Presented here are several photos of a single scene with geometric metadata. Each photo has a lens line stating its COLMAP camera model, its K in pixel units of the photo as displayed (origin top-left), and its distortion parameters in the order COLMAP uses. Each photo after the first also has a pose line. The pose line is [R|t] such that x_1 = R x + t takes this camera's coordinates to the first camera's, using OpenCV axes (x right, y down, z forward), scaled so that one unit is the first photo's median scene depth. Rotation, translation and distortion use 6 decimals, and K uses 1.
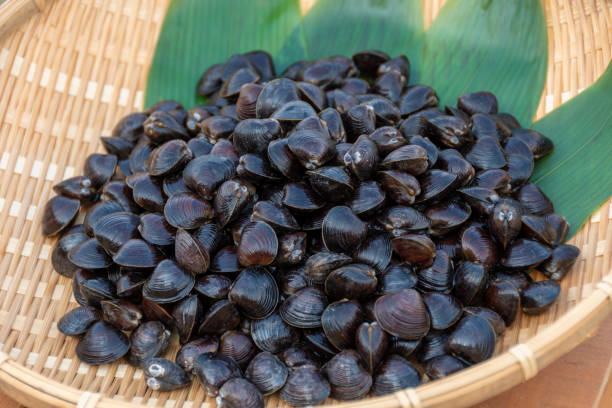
lens RADIAL K [[2201.1, 0, 306.8], [0, 2201.1, 210.1], [0, 0, 1]] dist [0.008397, 0.000000]
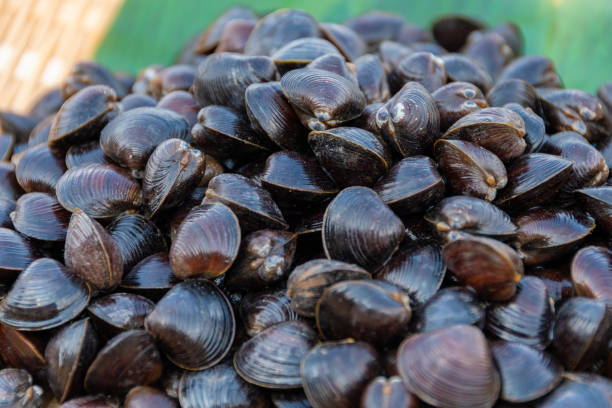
lens RADIAL K [[2677.0, 0, 307.7], [0, 2677.0, 204.2], [0, 0, 1]] dist [-0.188180, 0.000000]
pose [[0.994098, 0.067007, -0.085322, 0.059845], [-0.080531, 0.982750, -0.166487, 0.115615], [0.072695, 0.172375, 0.982345, 0.323085]]
